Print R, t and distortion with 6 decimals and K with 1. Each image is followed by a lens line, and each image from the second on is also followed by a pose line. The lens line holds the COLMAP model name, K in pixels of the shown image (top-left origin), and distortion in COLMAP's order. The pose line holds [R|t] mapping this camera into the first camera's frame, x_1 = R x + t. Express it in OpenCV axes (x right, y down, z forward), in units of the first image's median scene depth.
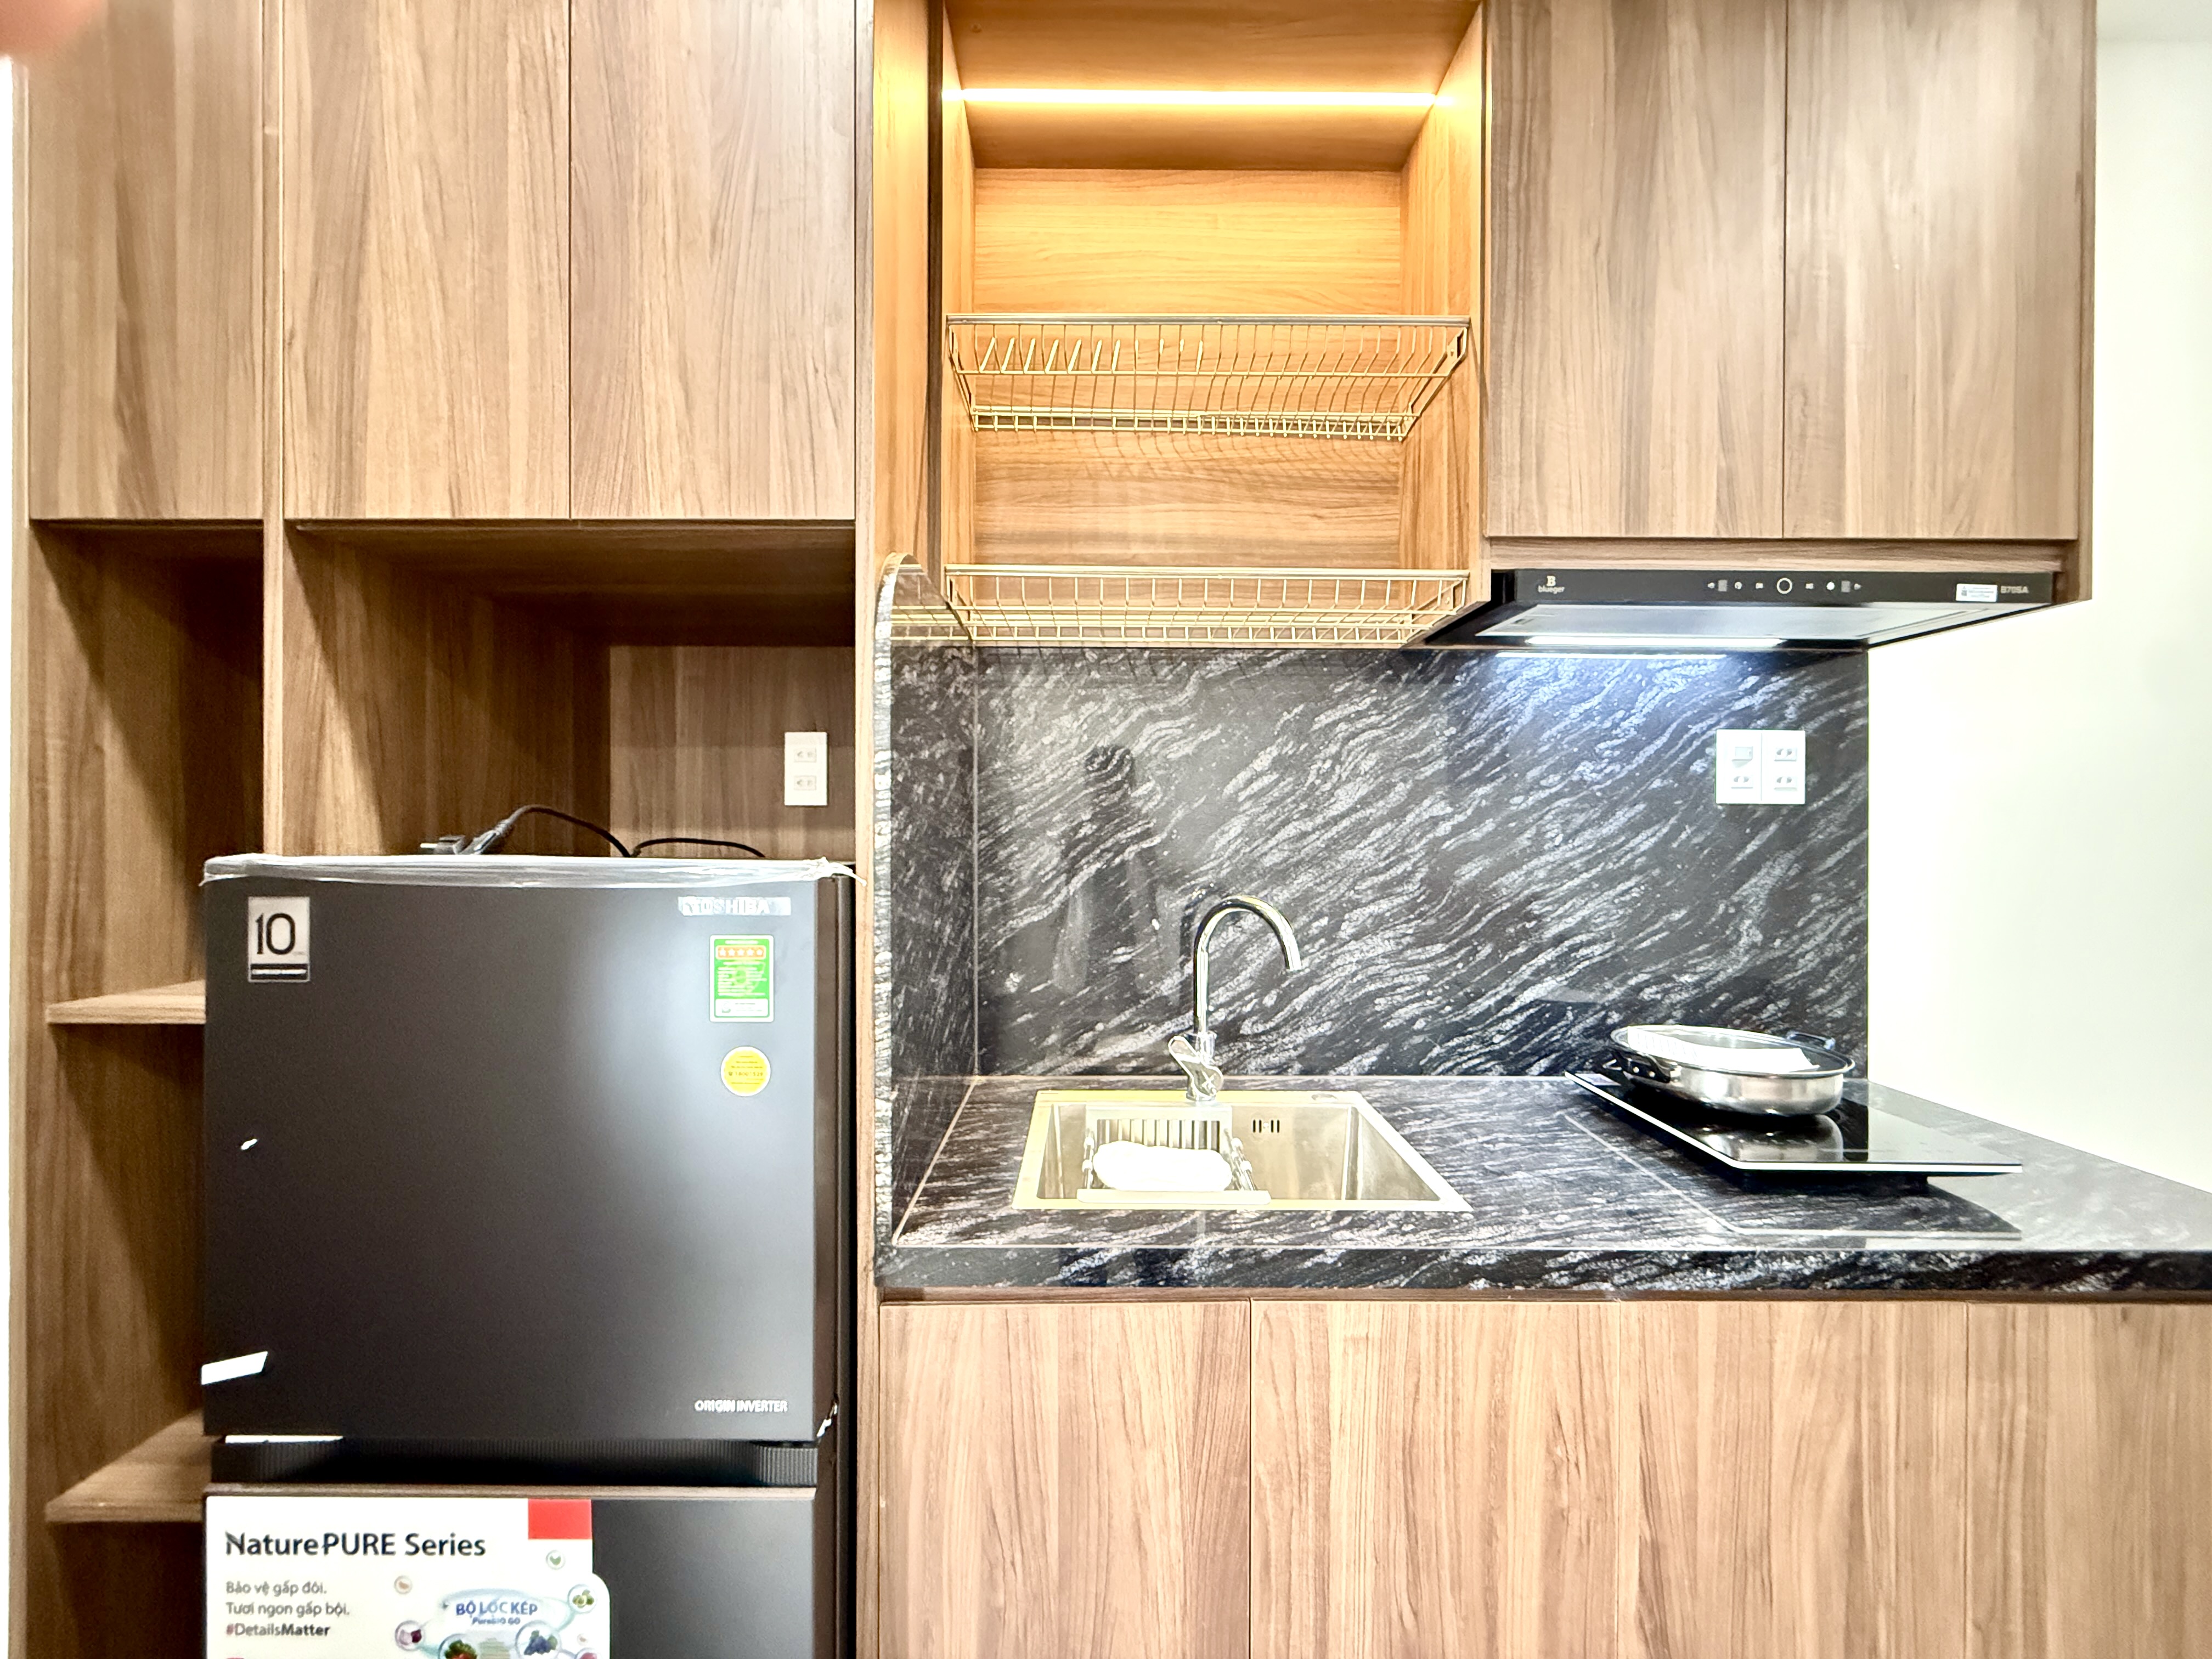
lens RADIAL K [[882.4, 0, 1100.1], [0, 882.4, 830.5], [0, 0, 1]] dist [0.000142, -0.000023]
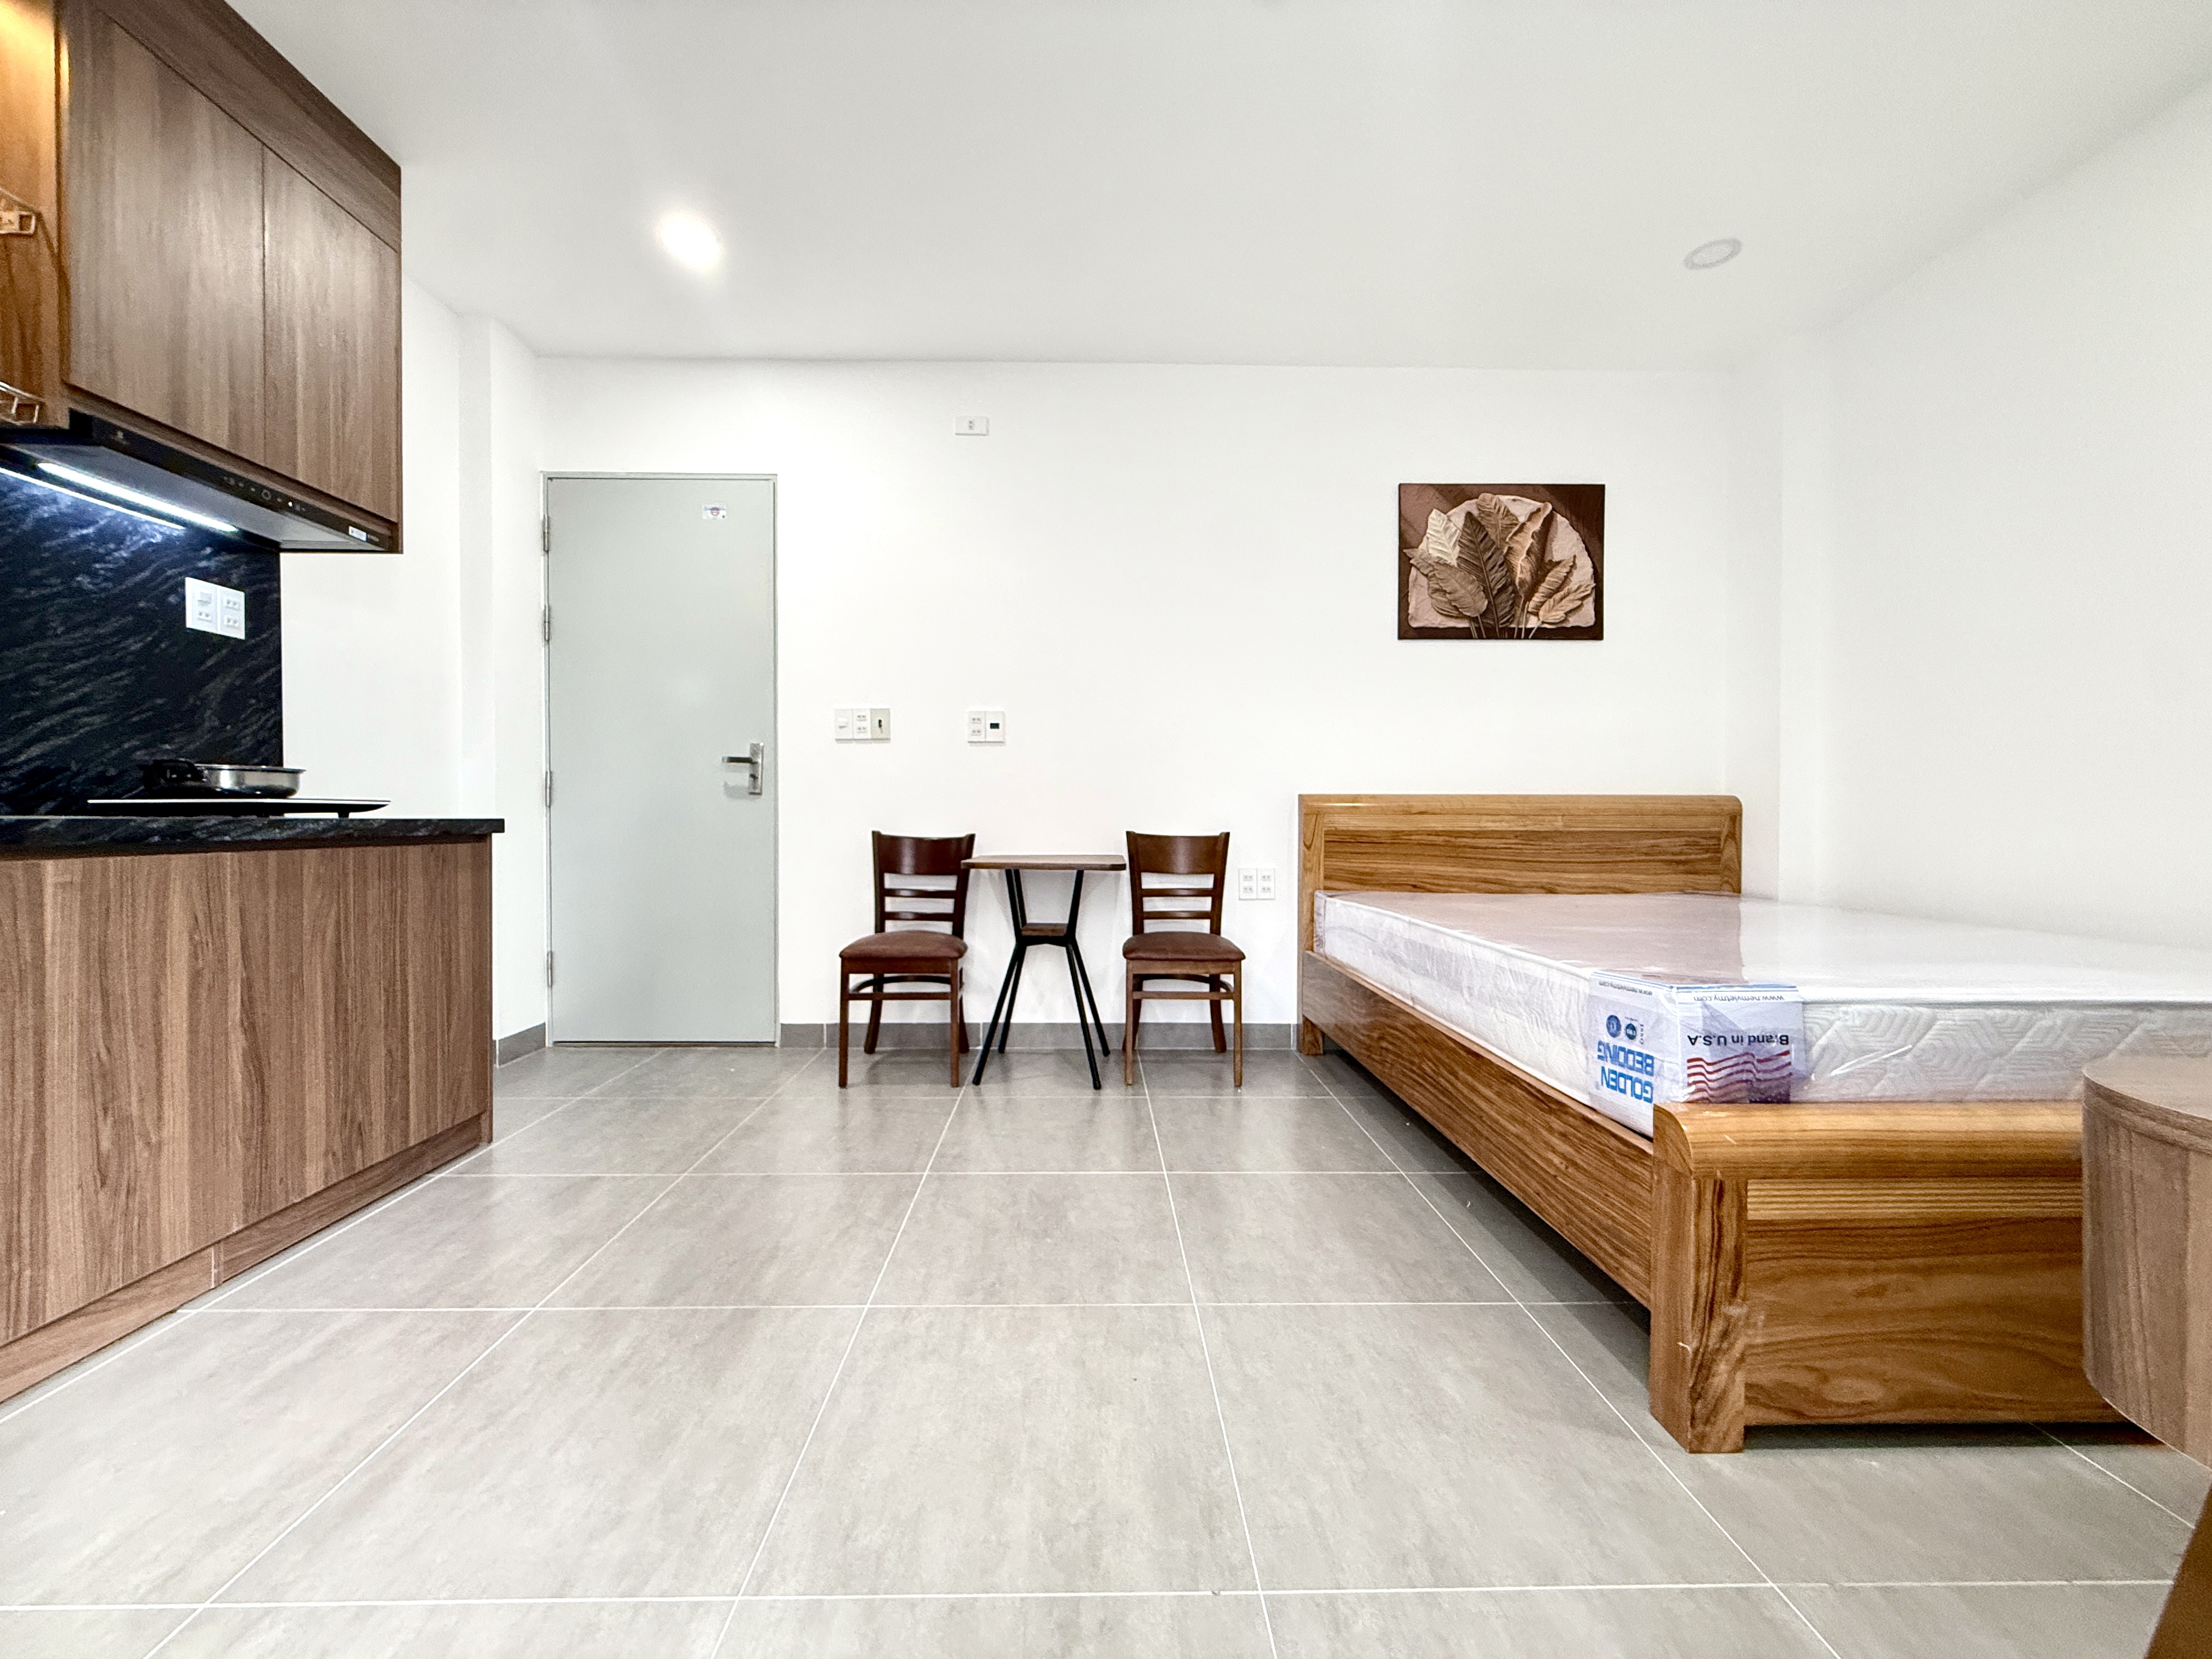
lens RADIAL K [[882.4, 0, 1096.4], [0, 882.4, 830.2], [0, 0, 1]] dist [0.000142, -0.000023]
pose [[-0.010562, -0.017716, 0.999787, -0.785399], [-0.001260, 0.999842, 0.017704, 0.278024], [-0.999943, -0.001073, -0.010583, -0.490610]]
